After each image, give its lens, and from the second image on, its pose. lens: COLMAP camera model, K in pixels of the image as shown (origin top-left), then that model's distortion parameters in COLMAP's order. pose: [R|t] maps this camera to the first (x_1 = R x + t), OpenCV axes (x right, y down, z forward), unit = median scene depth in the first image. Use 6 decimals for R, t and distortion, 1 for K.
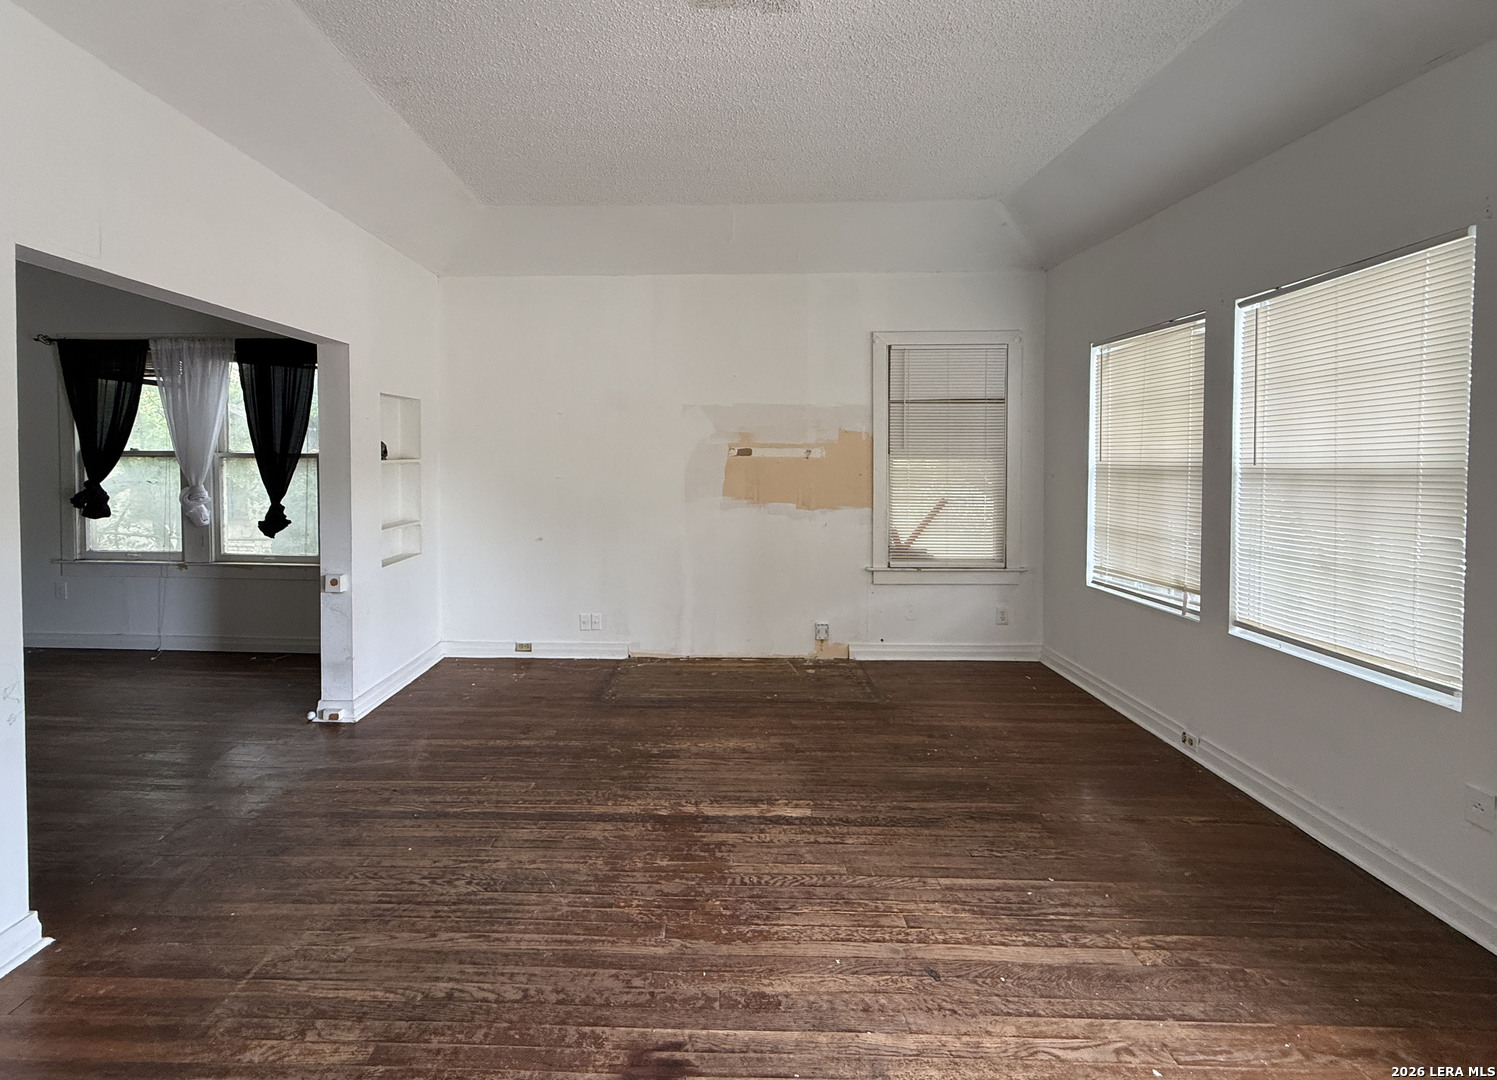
lens RADIAL K [[772.6, 0, 748.2], [0, 772.6, 469.8], [0, 0, 1]] dist [-0.000465, 0.000078]
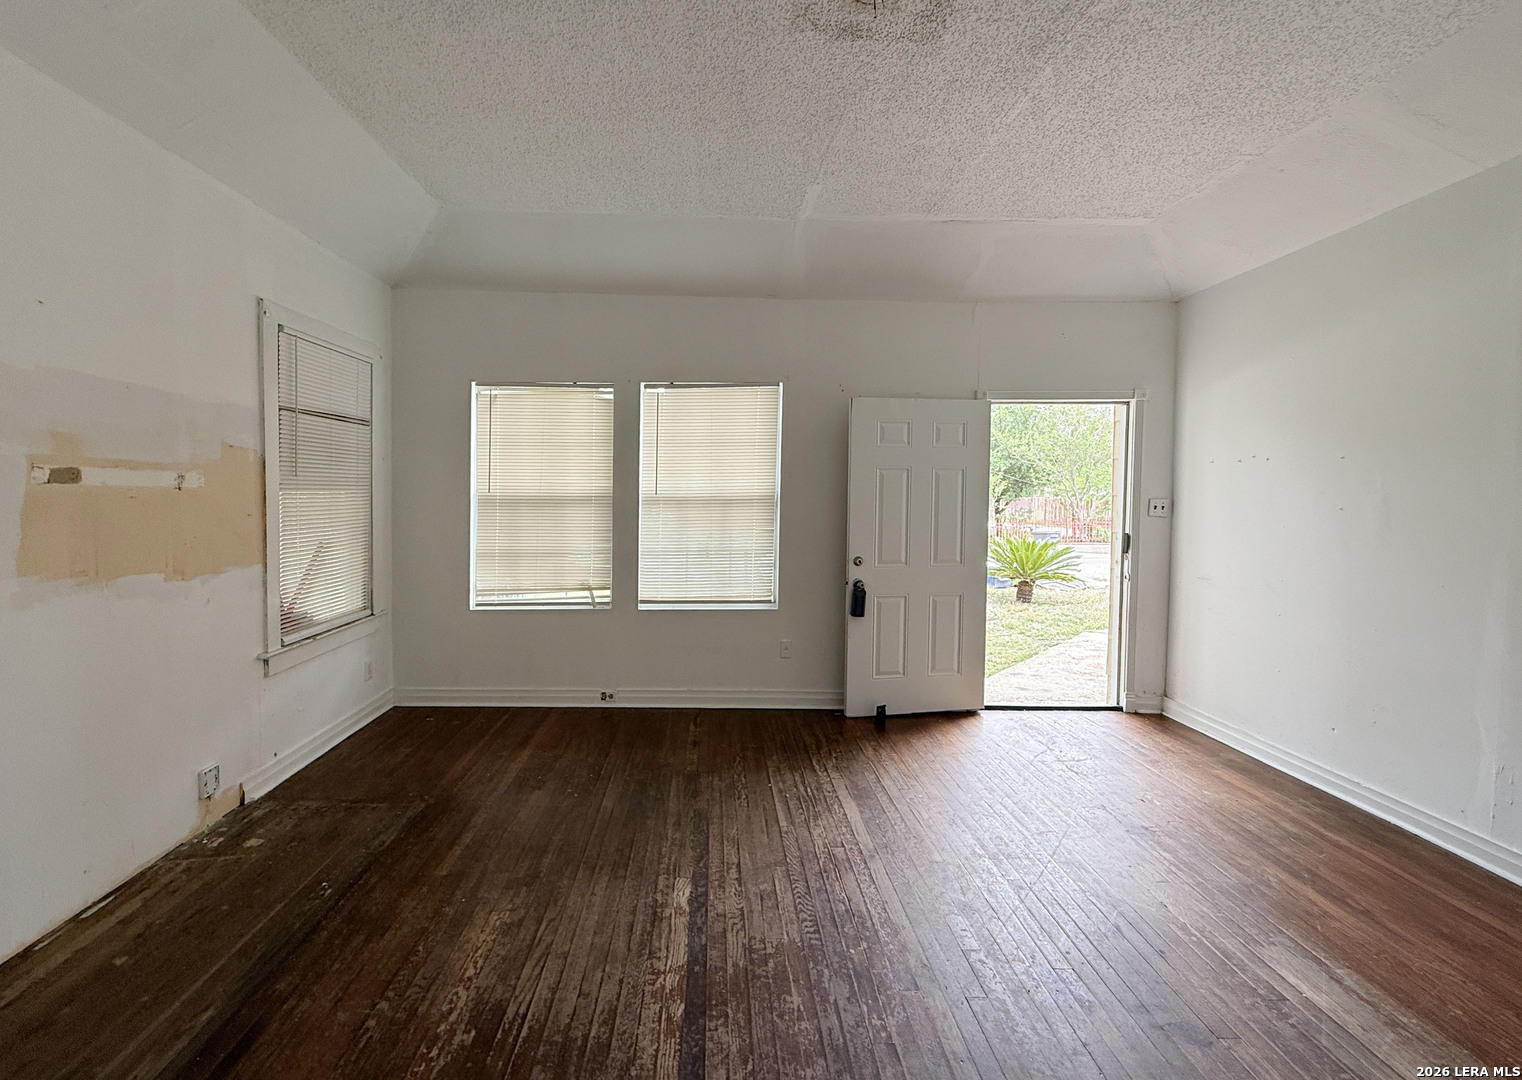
lens RADIAL K [[635.6, 0, 757.8], [0, 635.6, 518.8], [0, 0, 1]] dist [0.000429, -0.000027]
pose [[-0.092722, -0.044351, 0.994704, -0.664539], [0.011013, 0.998901, 0.045565, -0.015298], [-0.995631, 0.015179, -0.092131, 0.986028]]
